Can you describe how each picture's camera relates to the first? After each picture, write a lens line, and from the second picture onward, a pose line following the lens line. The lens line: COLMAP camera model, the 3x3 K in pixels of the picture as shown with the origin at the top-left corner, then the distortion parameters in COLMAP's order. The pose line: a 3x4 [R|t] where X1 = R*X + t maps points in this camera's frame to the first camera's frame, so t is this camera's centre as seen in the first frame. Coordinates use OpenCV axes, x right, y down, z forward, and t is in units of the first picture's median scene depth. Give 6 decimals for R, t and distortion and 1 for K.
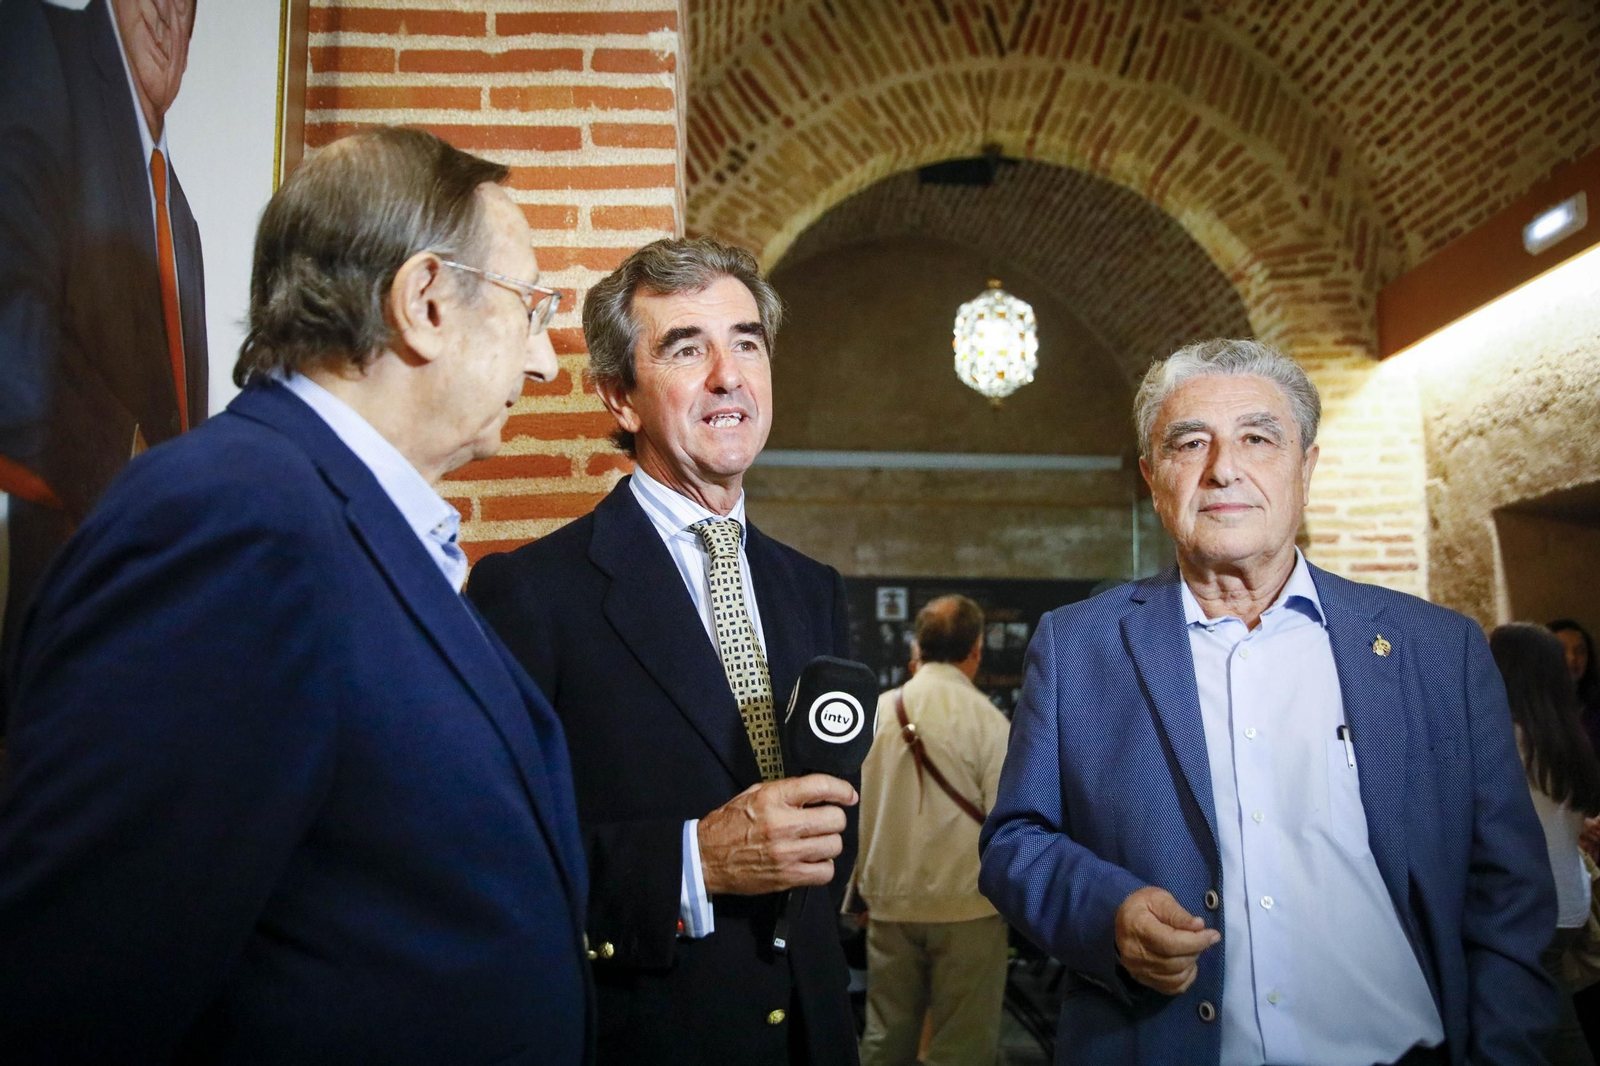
lens RADIAL K [[1623.9, 0, 805.1], [0, 1623.9, 543.2], [0, 0, 1]] dist [-0.008496, -0.005344]
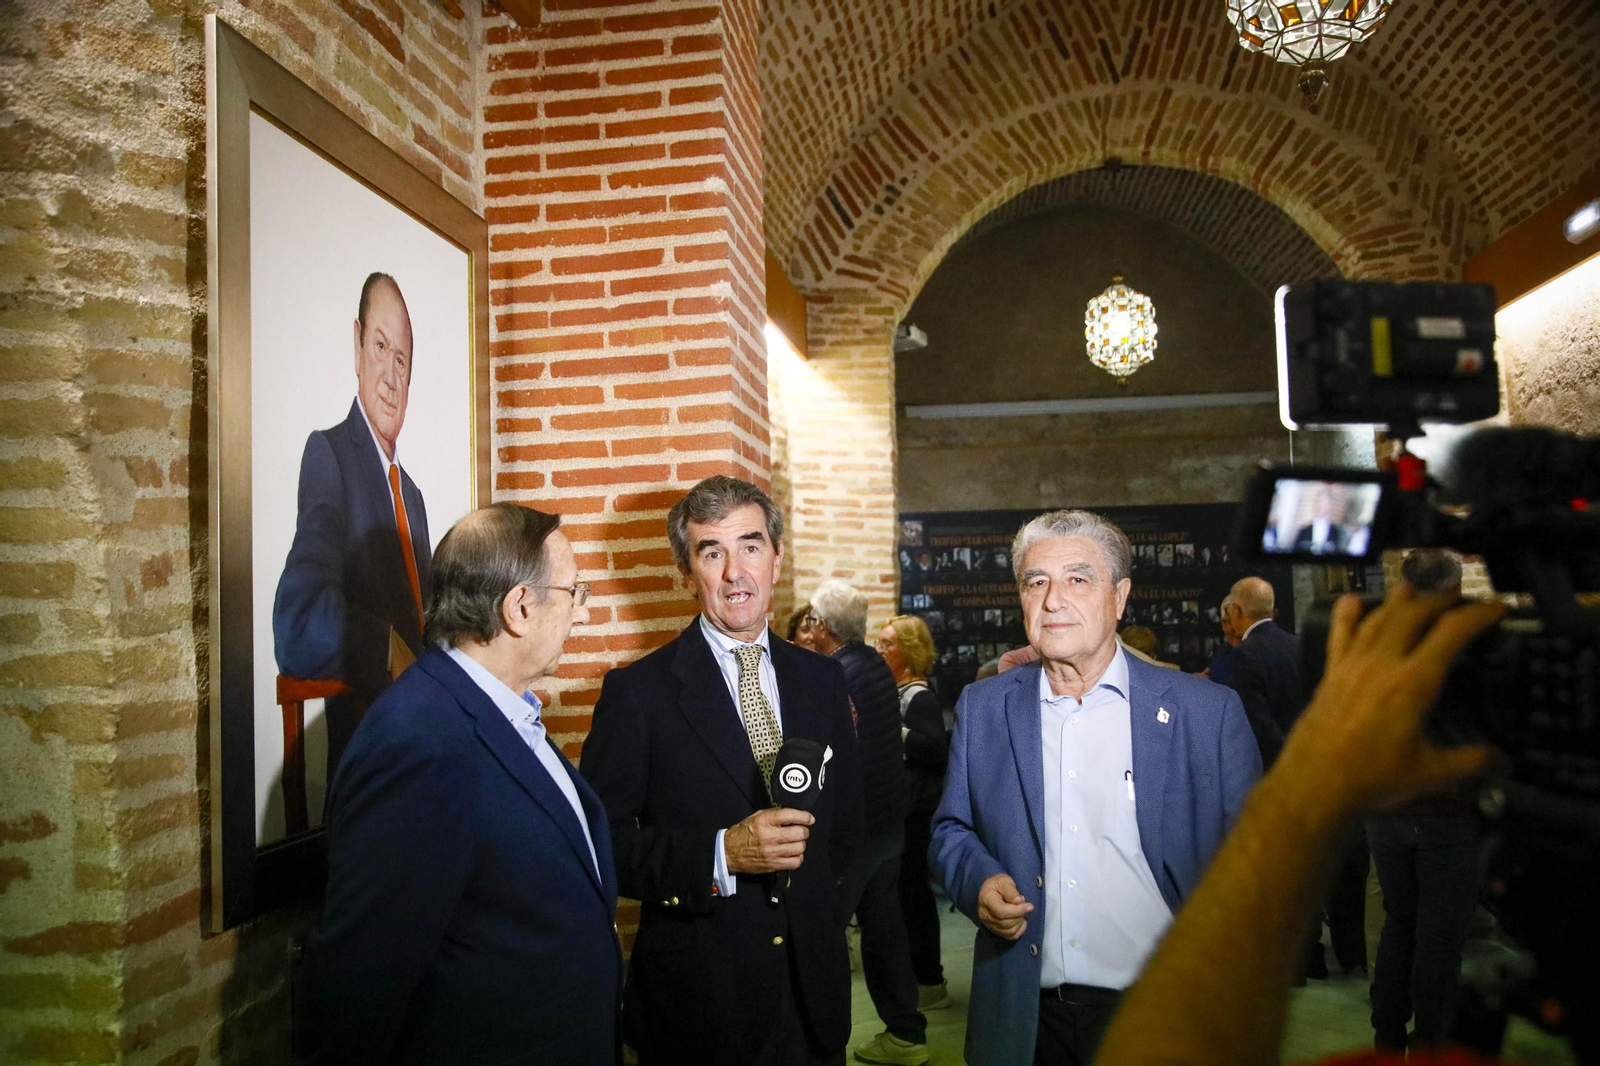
lens RADIAL K [[1587.1, 0, 800.0], [0, 1587.1, 533.0], [0, 0, 1]] dist [-0.077892, 0.164075]
pose [[0.979680, -0.036448, -0.197229, 0.112271], [0.054101, 0.994922, 0.084872, -0.088229], [0.193134, -0.093818, 0.976677, -0.181743]]
